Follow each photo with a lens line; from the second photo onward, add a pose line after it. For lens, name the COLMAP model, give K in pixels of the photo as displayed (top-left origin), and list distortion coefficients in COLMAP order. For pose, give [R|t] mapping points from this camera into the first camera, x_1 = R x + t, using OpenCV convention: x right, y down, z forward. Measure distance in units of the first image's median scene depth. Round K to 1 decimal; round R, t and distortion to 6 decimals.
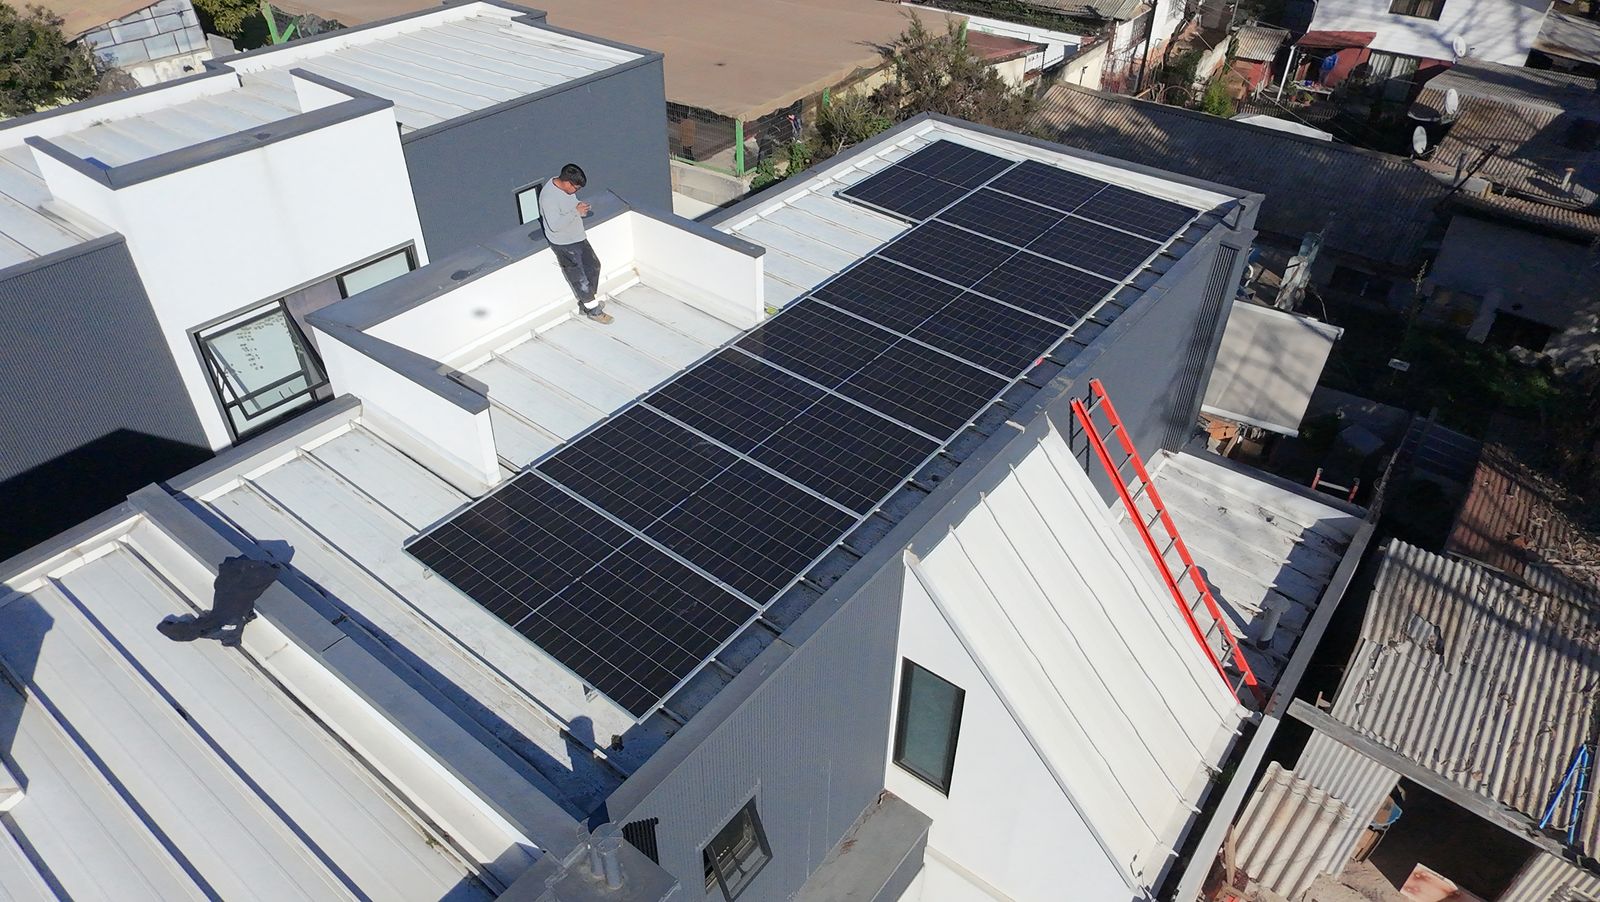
lens RADIAL K [[1017.5, 0, 800.0], [0, 1017.5, 451.0], [0, 0, 1]] dist [0.002140, 0.003163]
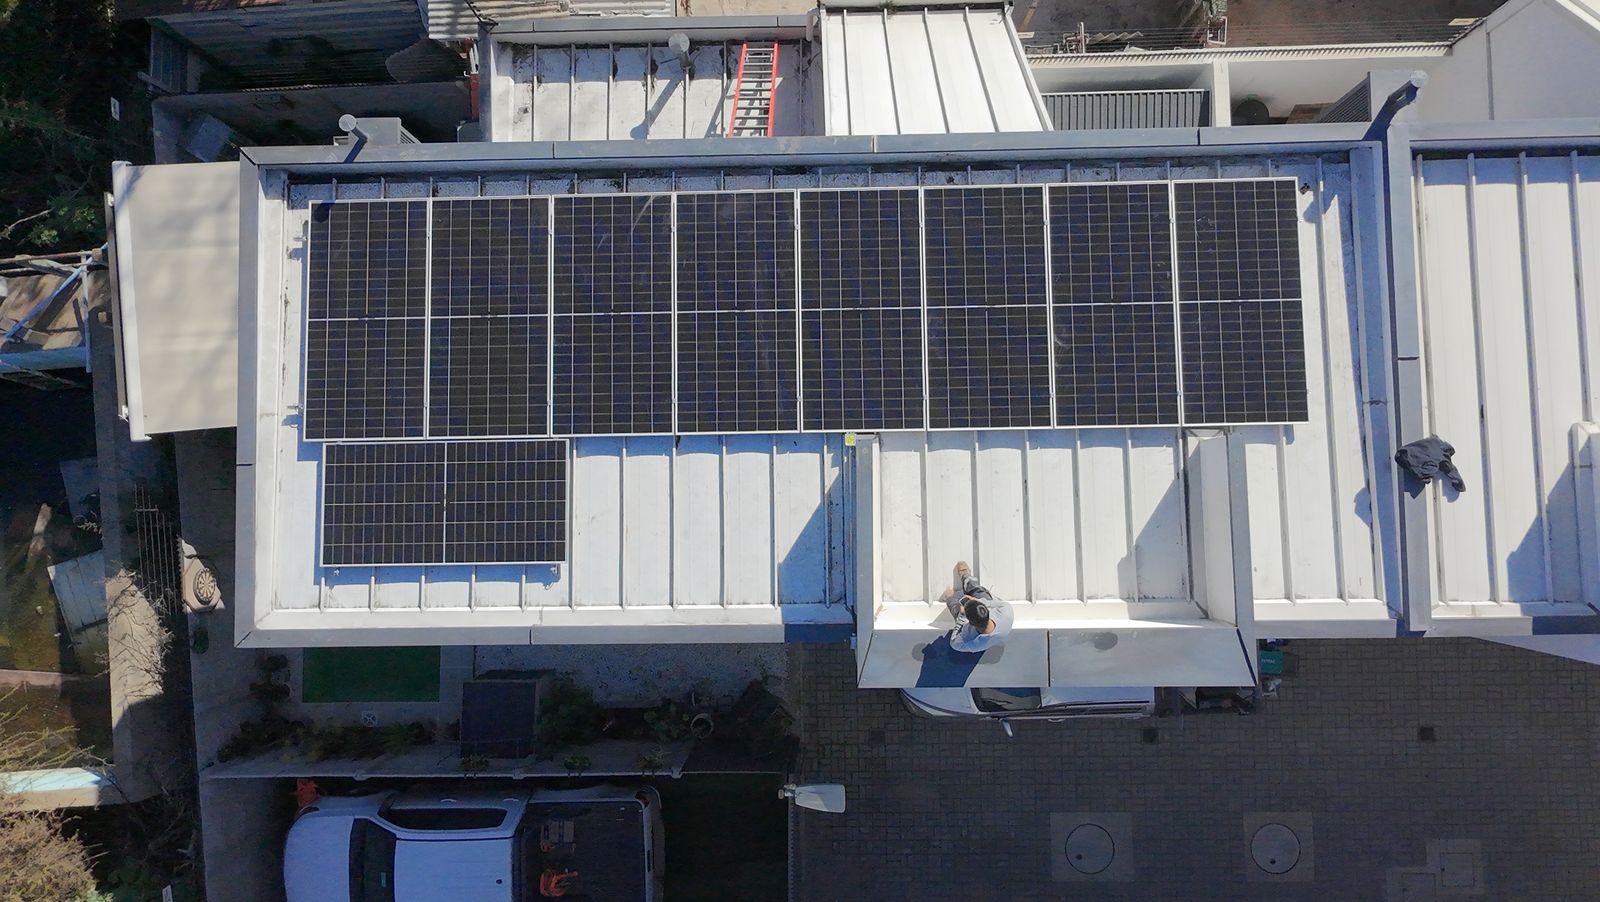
lens RADIAL K [[1017.5, 0, 800.0], [0, 1017.5, 451.0], [0, 0, 1]] dist [0.002140, 0.003163]
pose [[-0.622433, -0.781547, 0.041969, -0.052414], [0.489069, -0.346515, 0.800462, -1.041288], [-0.611055, 0.518760, 0.597913, 0.513090]]
